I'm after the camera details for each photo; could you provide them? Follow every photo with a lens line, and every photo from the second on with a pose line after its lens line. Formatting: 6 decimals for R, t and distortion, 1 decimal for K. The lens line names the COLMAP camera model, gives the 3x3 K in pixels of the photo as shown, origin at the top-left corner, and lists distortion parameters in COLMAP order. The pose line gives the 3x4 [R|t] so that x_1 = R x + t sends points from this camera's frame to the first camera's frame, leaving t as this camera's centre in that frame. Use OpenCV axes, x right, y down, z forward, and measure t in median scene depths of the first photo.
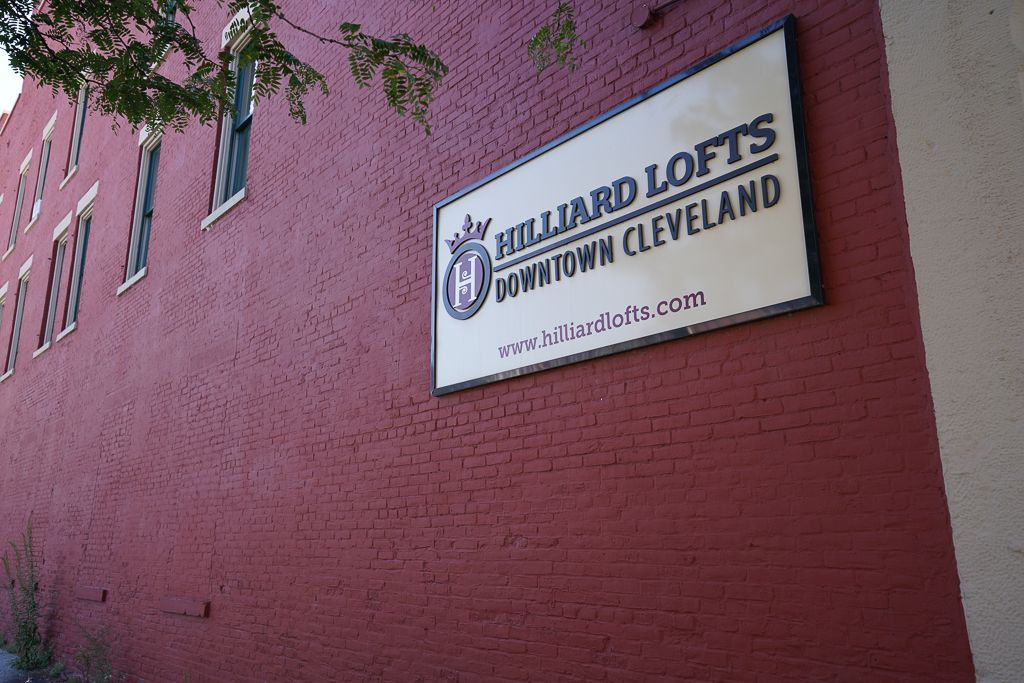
lens RADIAL K [[758.4, 0, 497.7], [0, 758.4, 345.0], [0, 0, 1]] dist [0.010691, 0.003272]
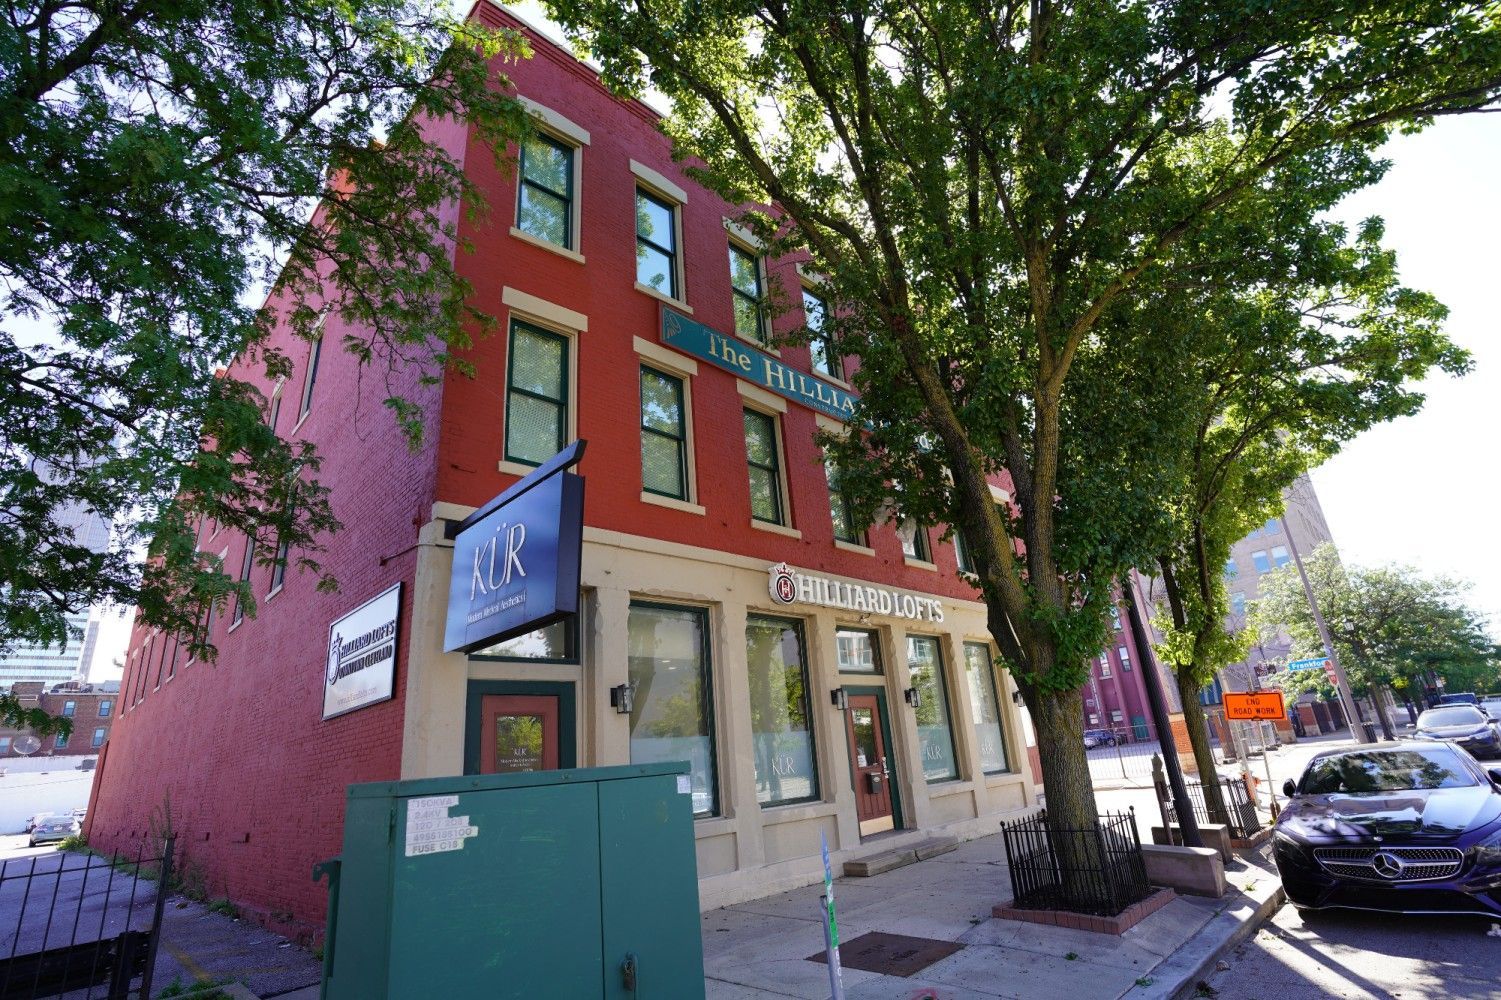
lens RADIAL K [[721.5, 0, 750.5], [0, 721.5, 500.0], [0, 0, 1]] dist [-0.064381, 0.024740]
pose [[0.995303, -0.058163, 0.077395, 0.701983], [0.065813, 0.992781, -0.100274, -0.191447], [-0.071004, 0.104897, 0.991945, -0.770208]]
